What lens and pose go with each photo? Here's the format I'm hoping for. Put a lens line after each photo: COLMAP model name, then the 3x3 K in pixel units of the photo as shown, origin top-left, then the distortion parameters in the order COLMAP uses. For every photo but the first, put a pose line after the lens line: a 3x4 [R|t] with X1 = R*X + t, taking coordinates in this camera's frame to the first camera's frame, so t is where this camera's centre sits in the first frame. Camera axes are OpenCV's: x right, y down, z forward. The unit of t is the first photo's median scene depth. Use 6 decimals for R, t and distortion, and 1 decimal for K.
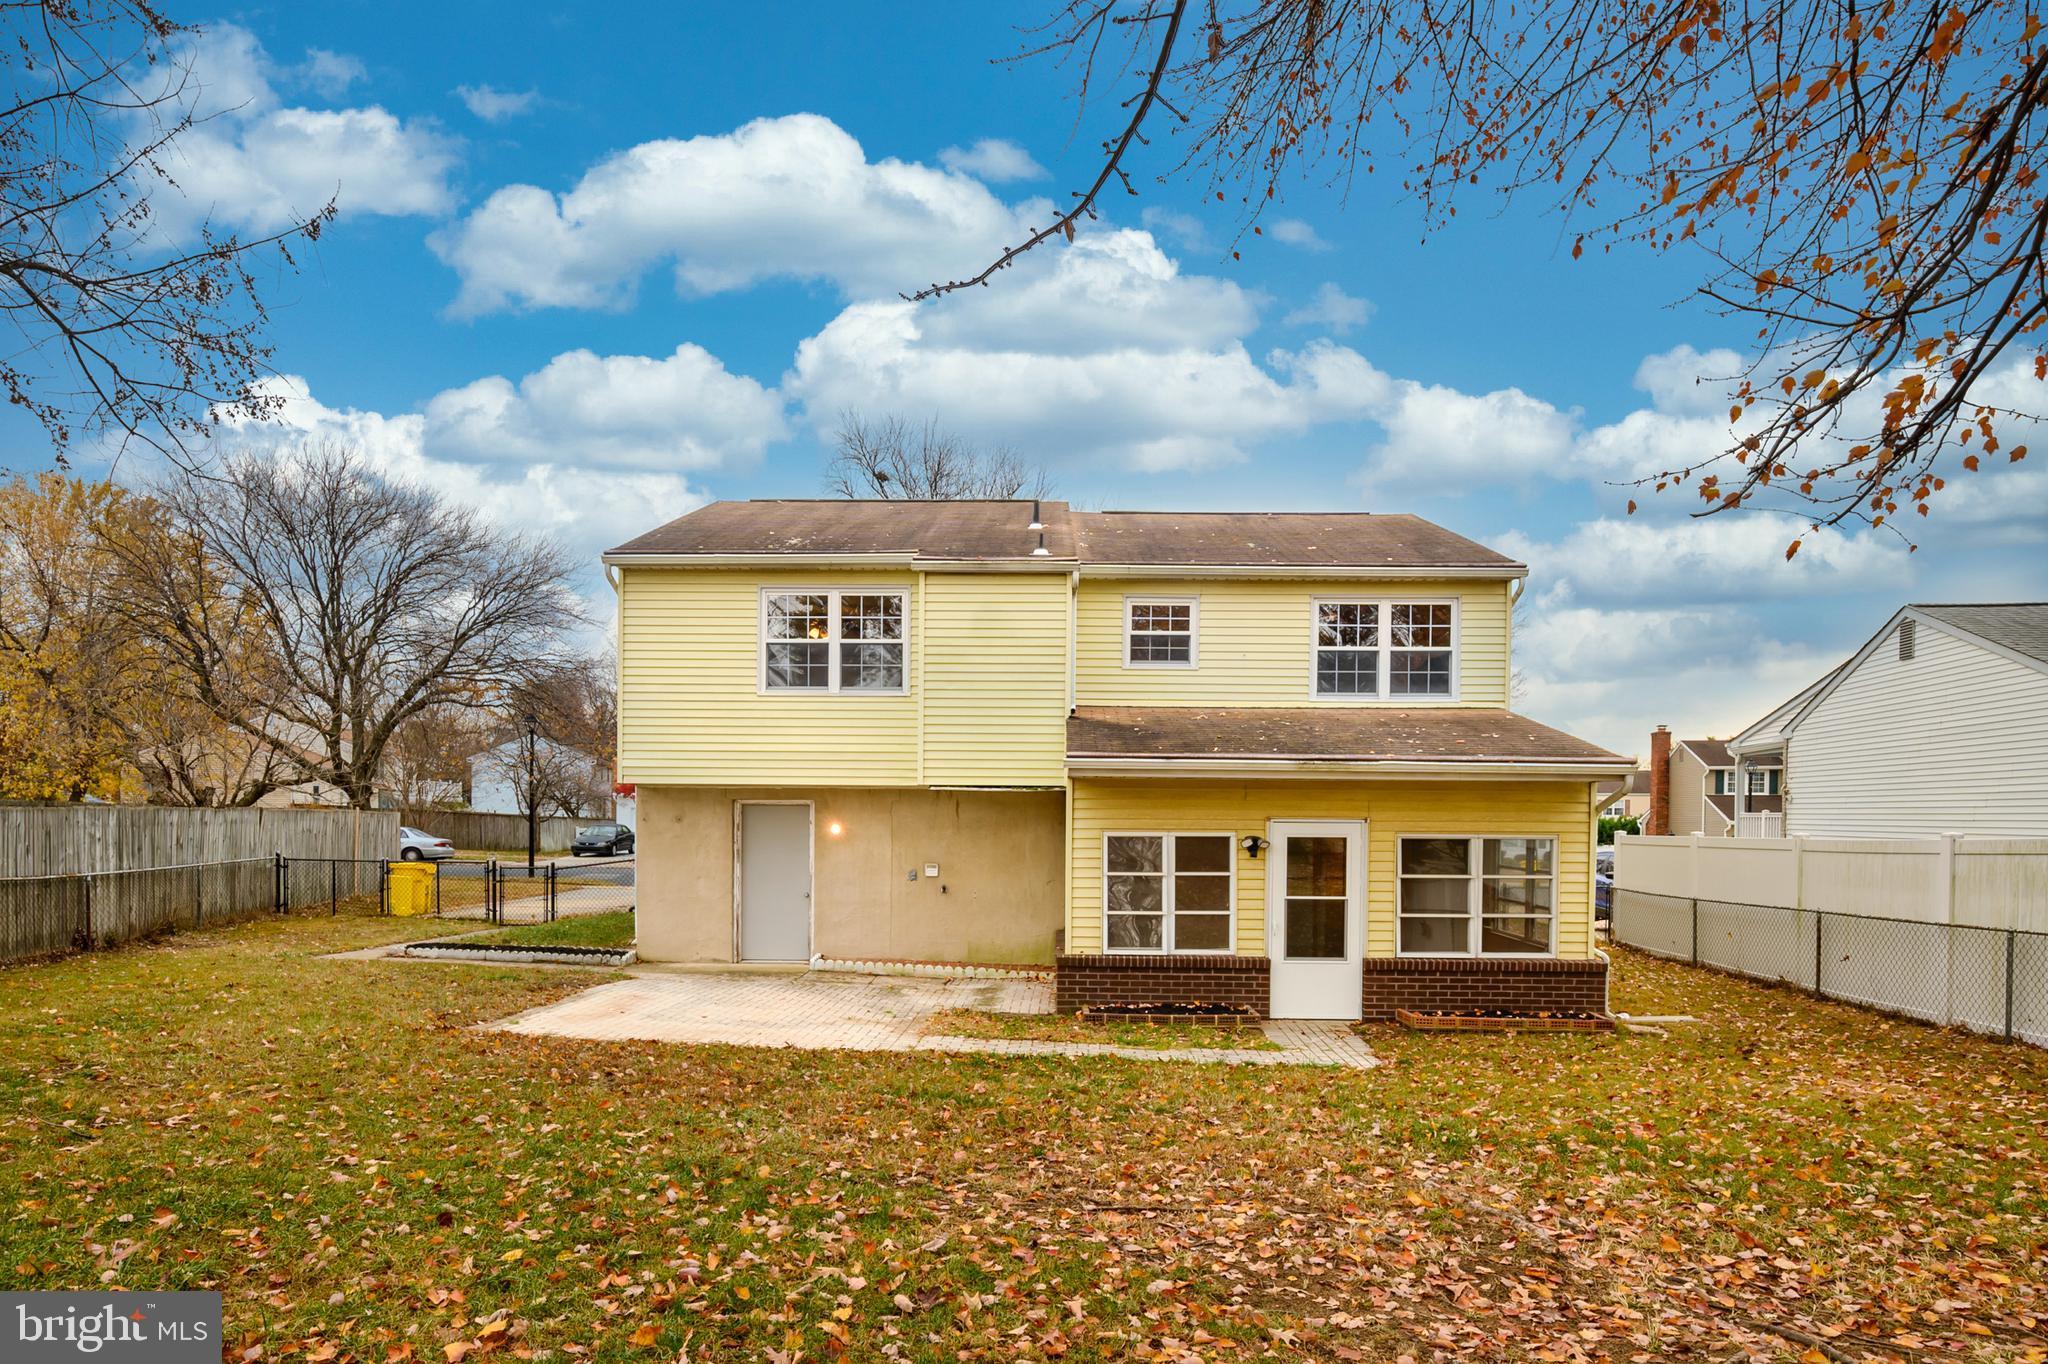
lens RADIAL K [[1133.8, 0, 1024.8], [0, 1133.8, 703.9], [0, 0, 1]] dist [0.003757, -0.001106]
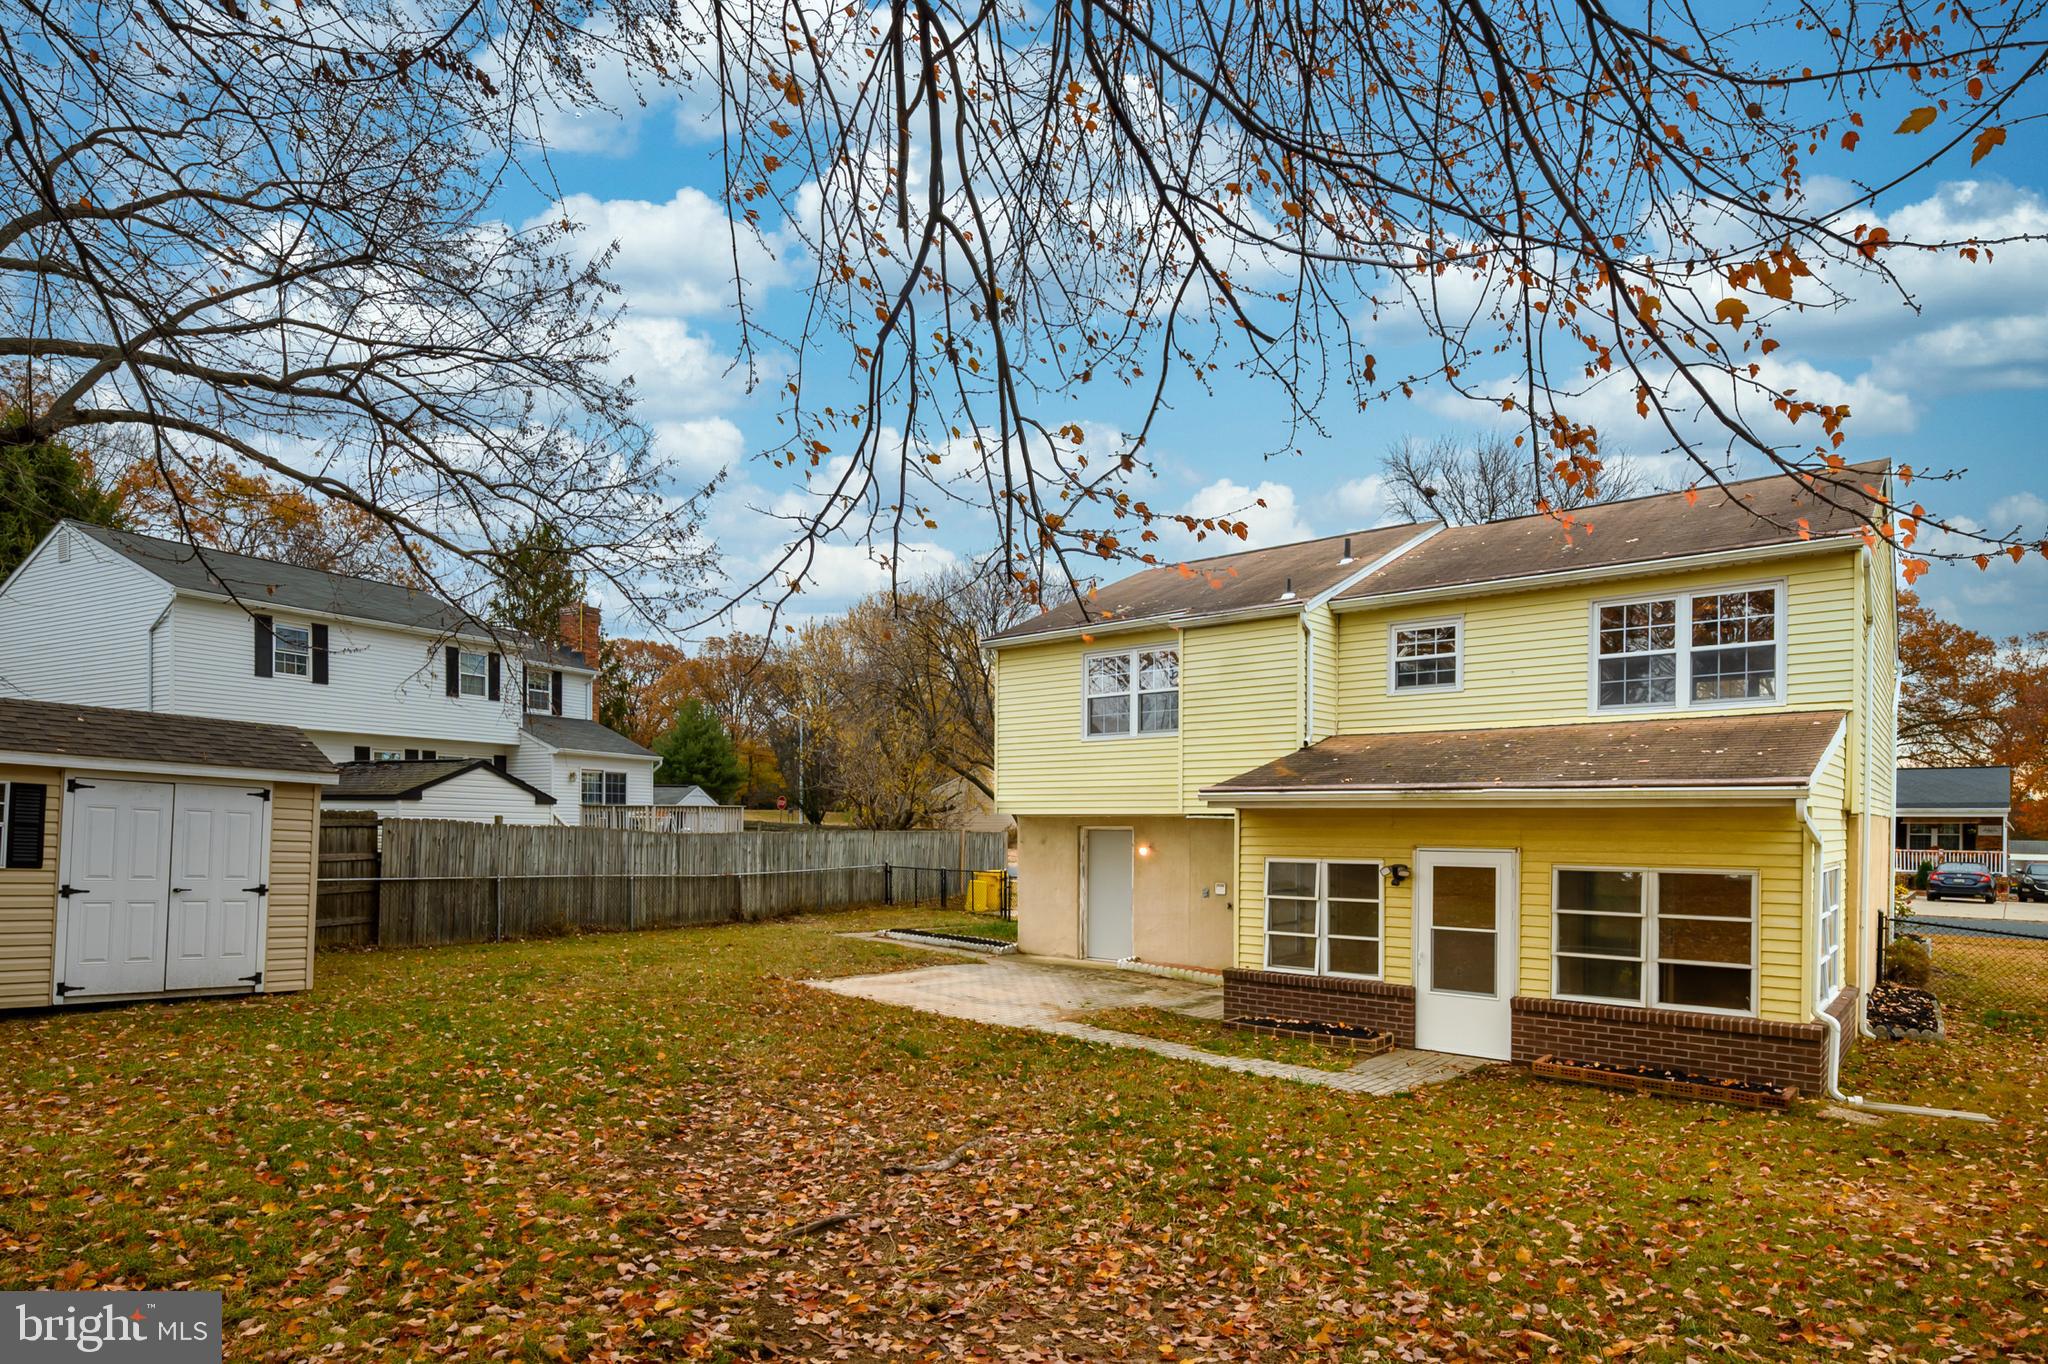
lens RADIAL K [[1133.8, 0, 1035.7], [0, 1133.8, 669.9], [0, 0, 1]] dist [0.003757, -0.001106]
pose [[0.771740, -0.089536, -0.629603, 0.602602], [0.065240, 0.995962, -0.061667, -0.015009], [0.632582, 0.006515, 0.774466, 0.010348]]
